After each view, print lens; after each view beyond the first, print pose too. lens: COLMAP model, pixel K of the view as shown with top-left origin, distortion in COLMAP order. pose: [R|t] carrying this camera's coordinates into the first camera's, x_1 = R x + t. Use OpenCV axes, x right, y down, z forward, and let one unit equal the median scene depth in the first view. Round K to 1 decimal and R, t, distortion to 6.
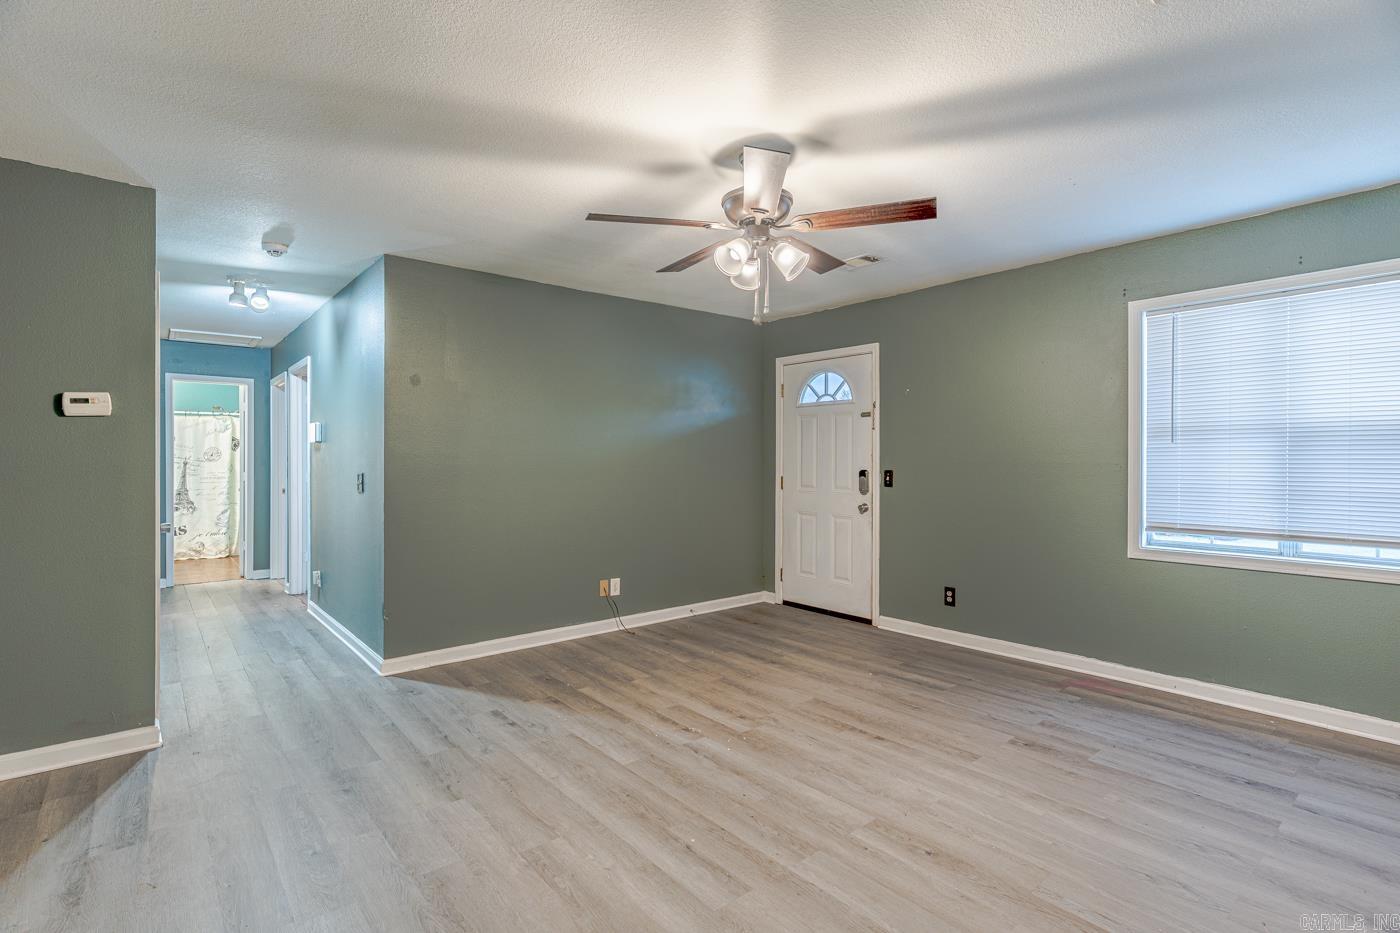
lens RADIAL K [[664.7, 0, 681.3], [0, 664.7, 460.4], [0, 0, 1]] dist [-0.000016, -0.000035]
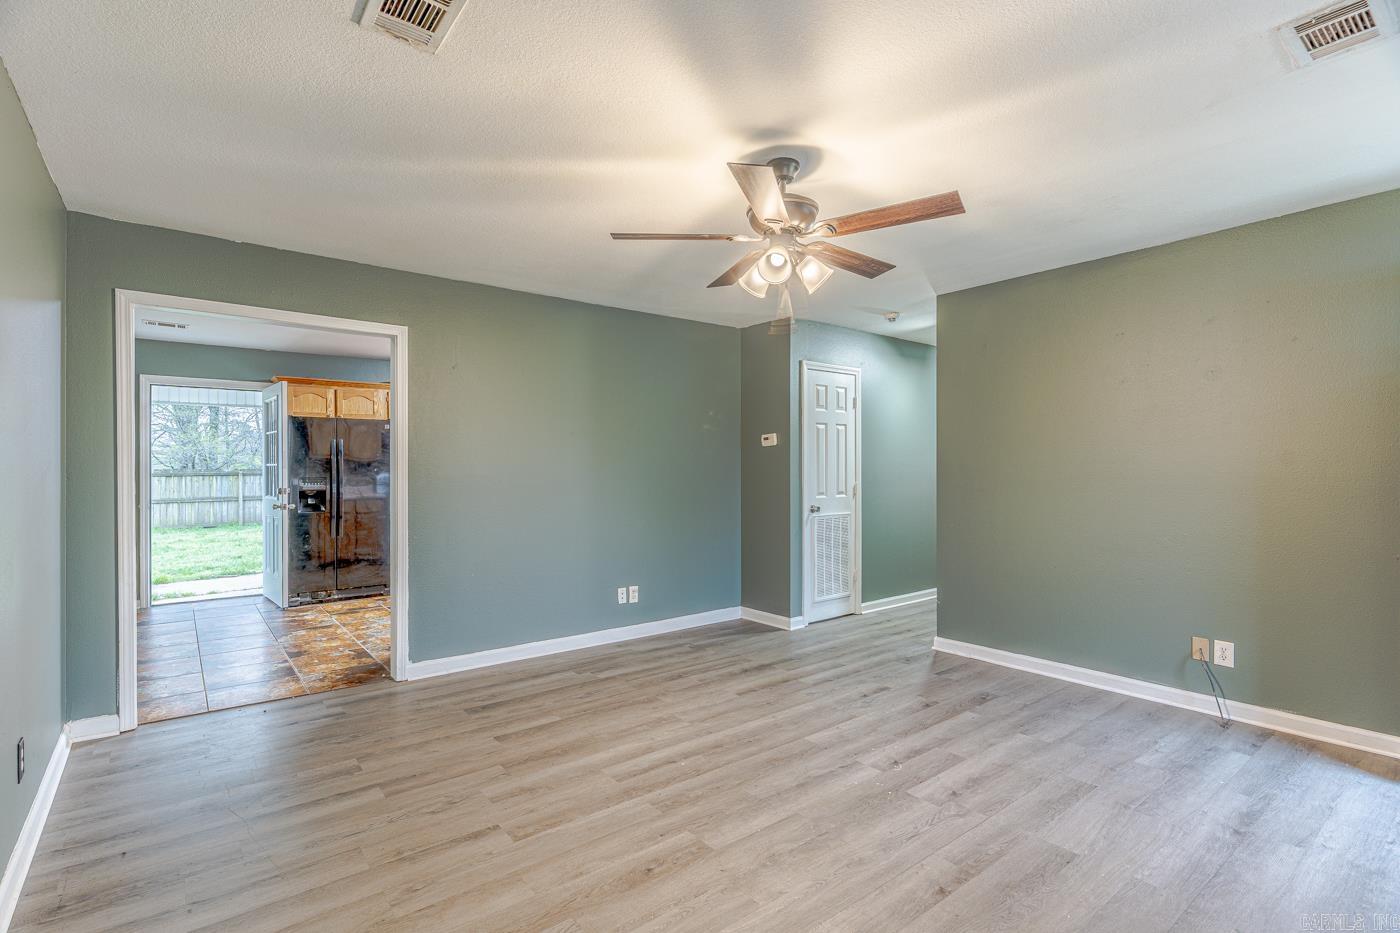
lens RADIAL K [[664.7, 0, 711.9], [0, 664.7, 463.2], [0, 0, 1]] dist [-0.000016, -0.000035]
pose [[-0.000912, -0.007640, -0.999970, 0.982843], [0.001495, 0.999970, -0.007642, -0.001968], [0.999998, -0.001502, -0.000900, 0.791090]]
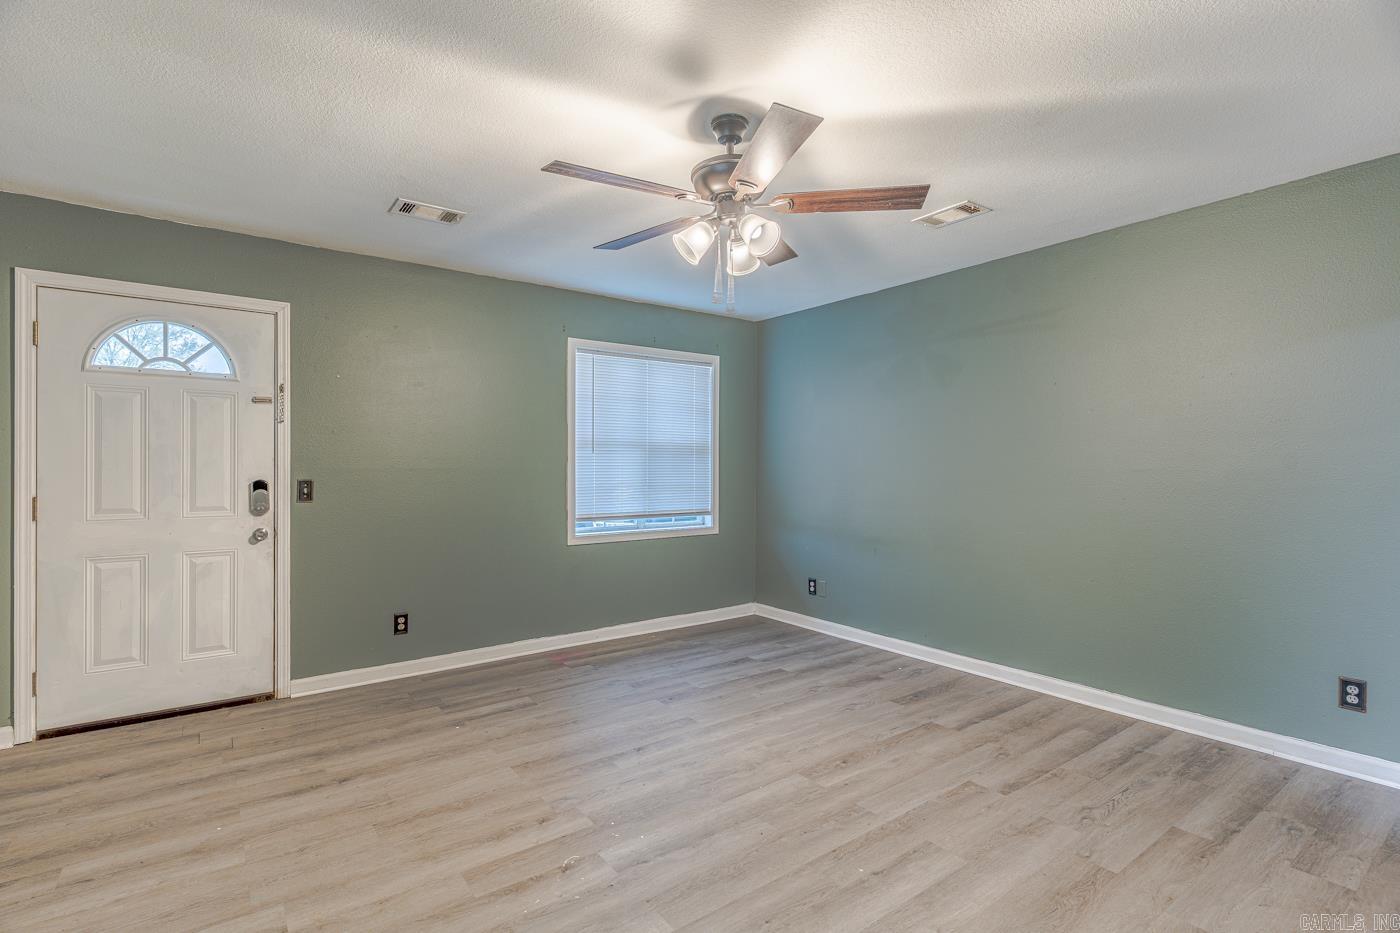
lens RADIAL K [[664.7, 0, 708.6], [0, 664.7, 466.3], [0, 0, 1]] dist [-0.000016, -0.000035]
pose [[0.038617, 0.001495, 0.999253, -0.691066], [0.001791, 0.999997, -0.001566, 0.003795], [-0.999252, 0.001850, 0.038614, 0.879893]]
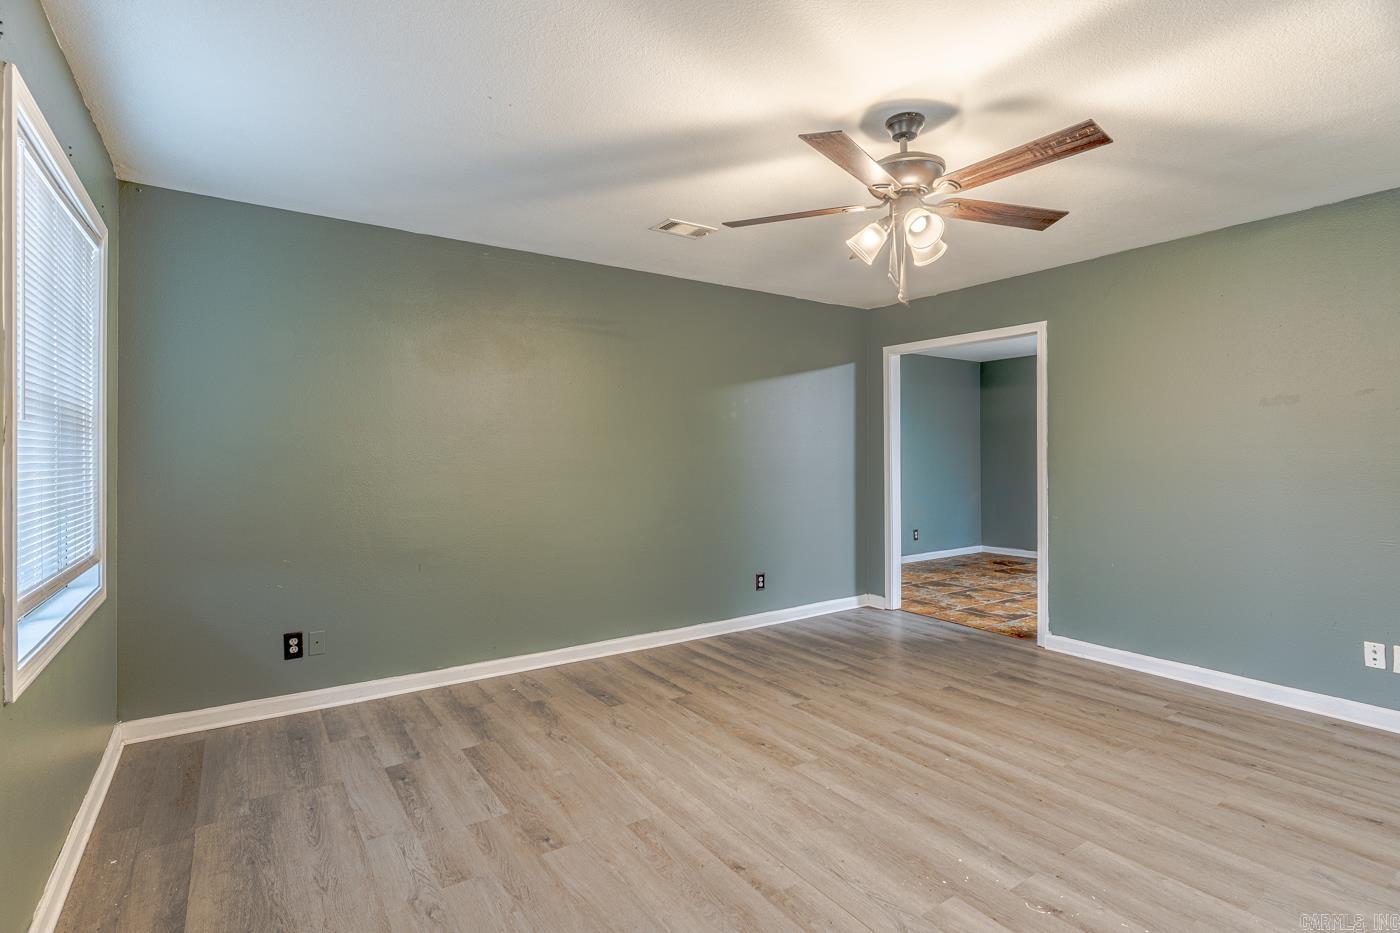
lens RADIAL K [[664.7, 0, 670.5], [0, 664.7, 462.4], [0, 0, 1]] dist [-0.000016, -0.000035]
pose [[-0.994229, 0.004241, 0.107198, 0.298366], [0.005169, 0.999952, 0.008373, -0.000553], [-0.107157, 0.008879, -0.994202, 1.716097]]
